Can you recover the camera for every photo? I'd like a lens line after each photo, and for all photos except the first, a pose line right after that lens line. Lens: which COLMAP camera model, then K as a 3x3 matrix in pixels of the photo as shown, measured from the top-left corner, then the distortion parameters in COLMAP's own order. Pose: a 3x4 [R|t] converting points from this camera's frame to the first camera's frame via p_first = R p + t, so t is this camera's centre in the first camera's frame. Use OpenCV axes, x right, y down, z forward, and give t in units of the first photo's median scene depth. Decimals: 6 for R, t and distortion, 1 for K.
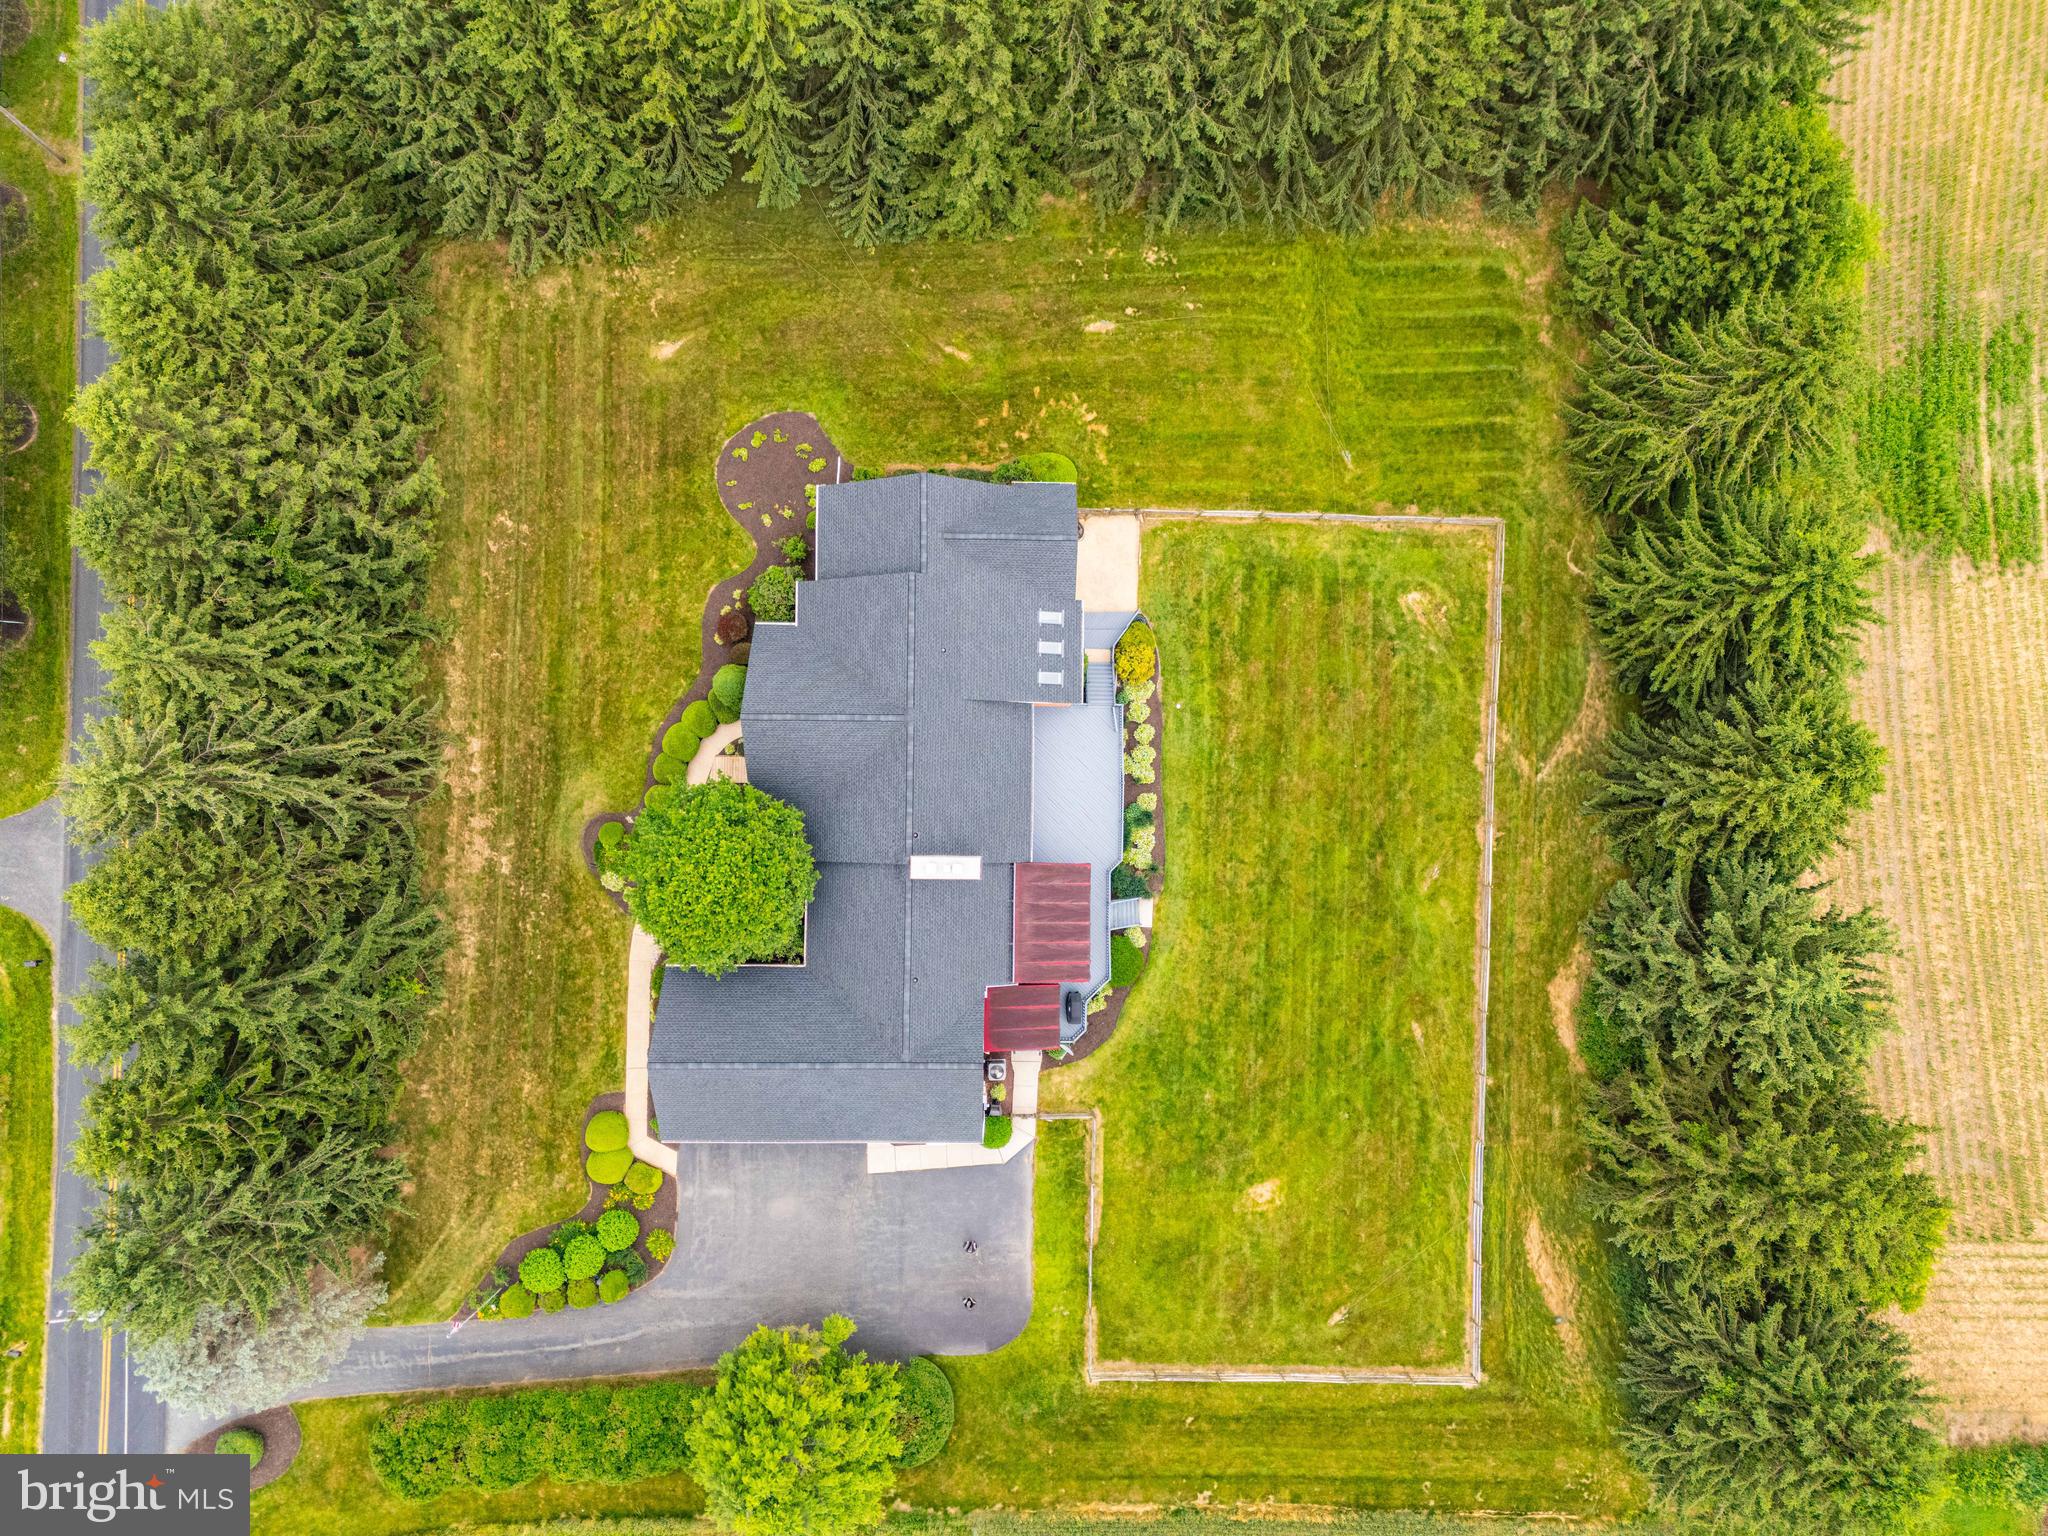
lens RADIAL K [[1521.3, 0, 1022.0], [0, 1521.3, 763.8], [0, 0, 1]] dist [0.093775, -0.087963]
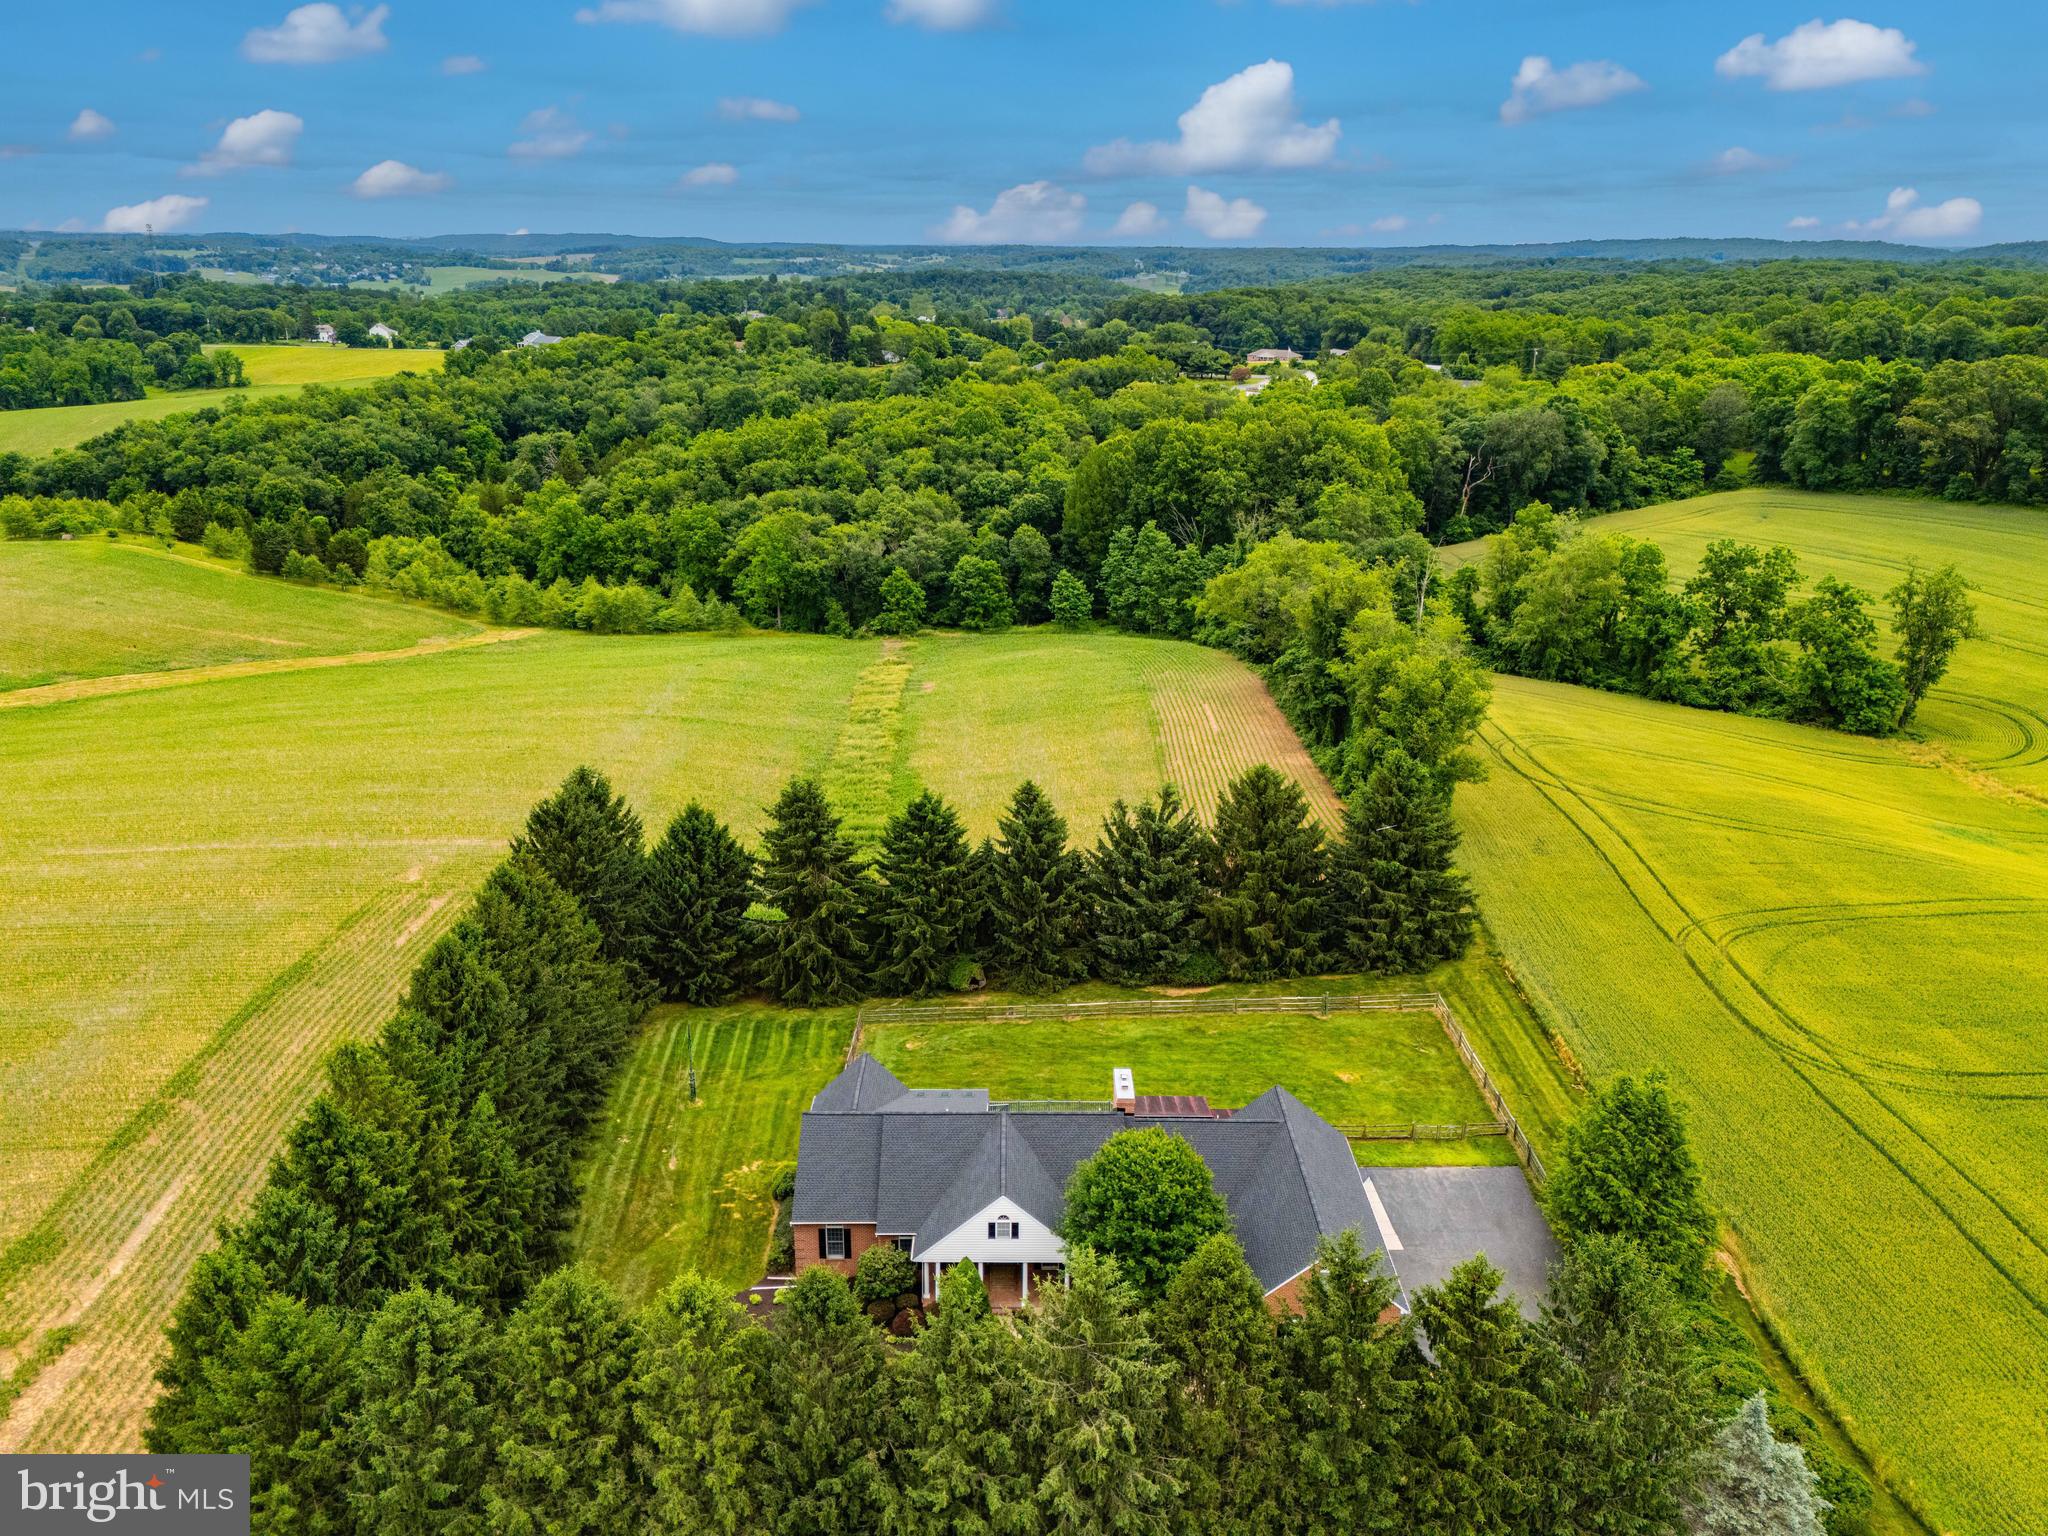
lens RADIAL K [[1521.3, 0, 1022.0], [0, 1521.3, 763.8], [0, 0, 1]] dist [0.093775, -0.087963]
pose [[-0.013901, -0.340632, 0.940094, -1.084221], [0.999553, 0.020156, 0.022083, -0.046046], [-0.026471, 0.939981, 0.340199, 0.305352]]
